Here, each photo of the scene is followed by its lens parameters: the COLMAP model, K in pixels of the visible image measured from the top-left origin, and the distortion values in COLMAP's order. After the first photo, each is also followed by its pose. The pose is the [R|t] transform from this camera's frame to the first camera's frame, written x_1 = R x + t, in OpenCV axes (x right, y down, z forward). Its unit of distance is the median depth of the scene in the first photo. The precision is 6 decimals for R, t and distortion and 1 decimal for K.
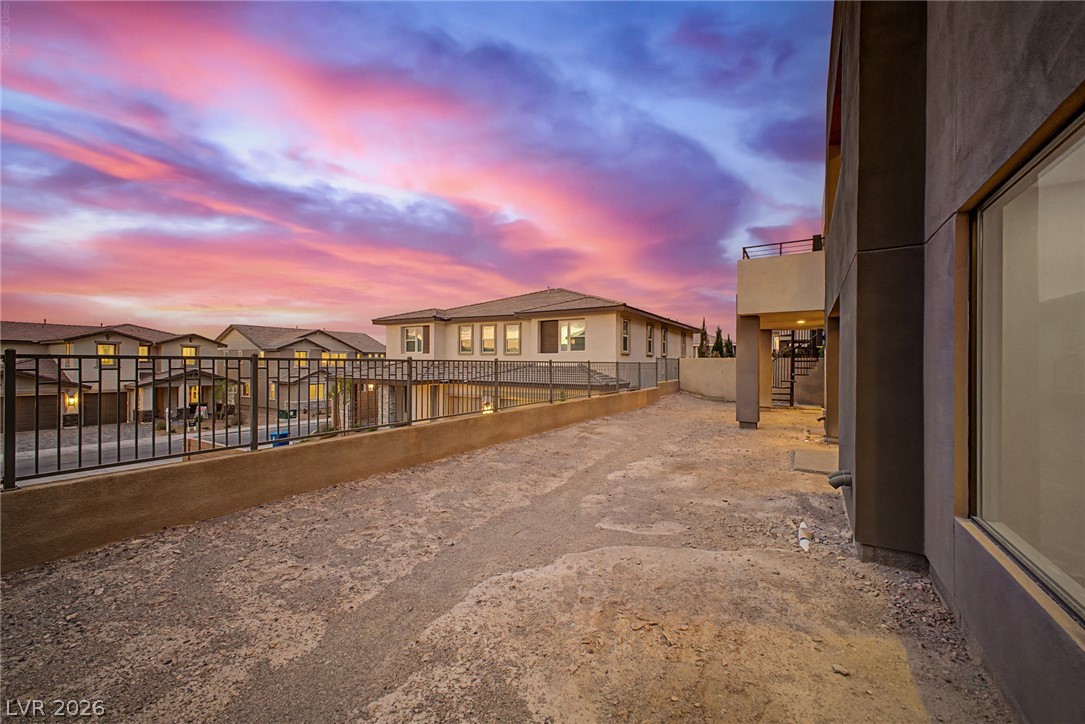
lens RADIAL K [[428.8, 0, 545.0], [0, 428.8, 361.8], [0, 0, 1]] dist [0.016359, -0.000168]
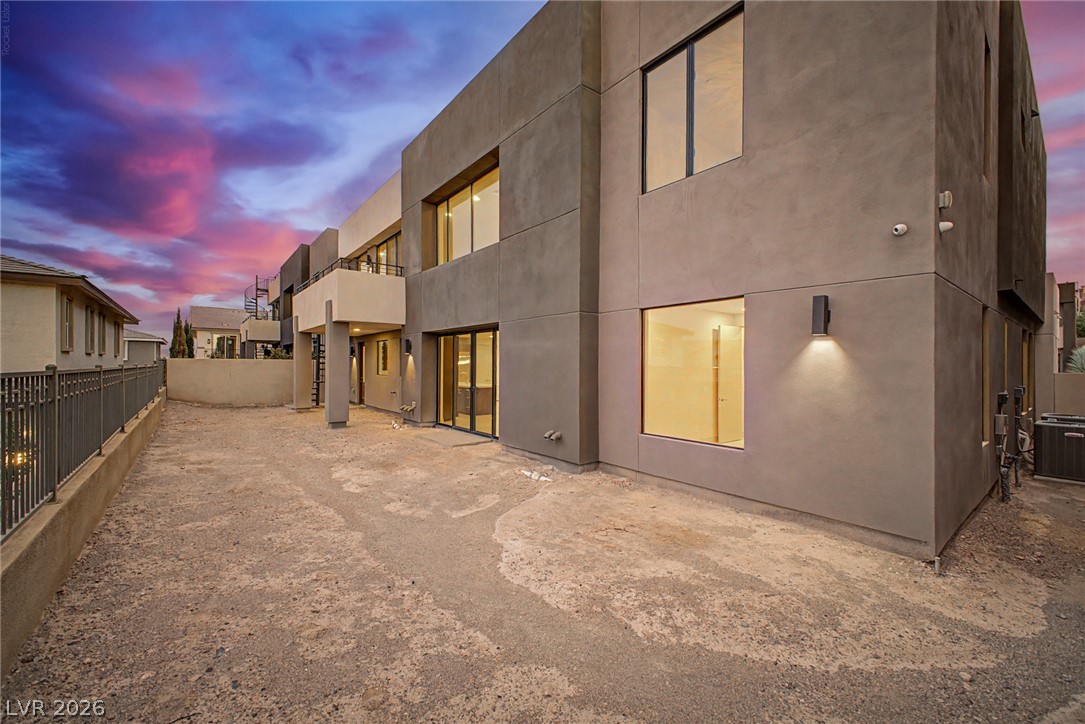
lens RADIAL K [[428.8, 0, 545.0], [0, 428.8, 361.8], [0, 0, 1]] dist [0.016359, -0.000168]
pose [[0.339087, 0.001035, 0.940755, -0.934988], [-0.002152, 0.999998, -0.000324, -0.023544], [-0.940753, -0.001915, 0.339088, 0.444239]]
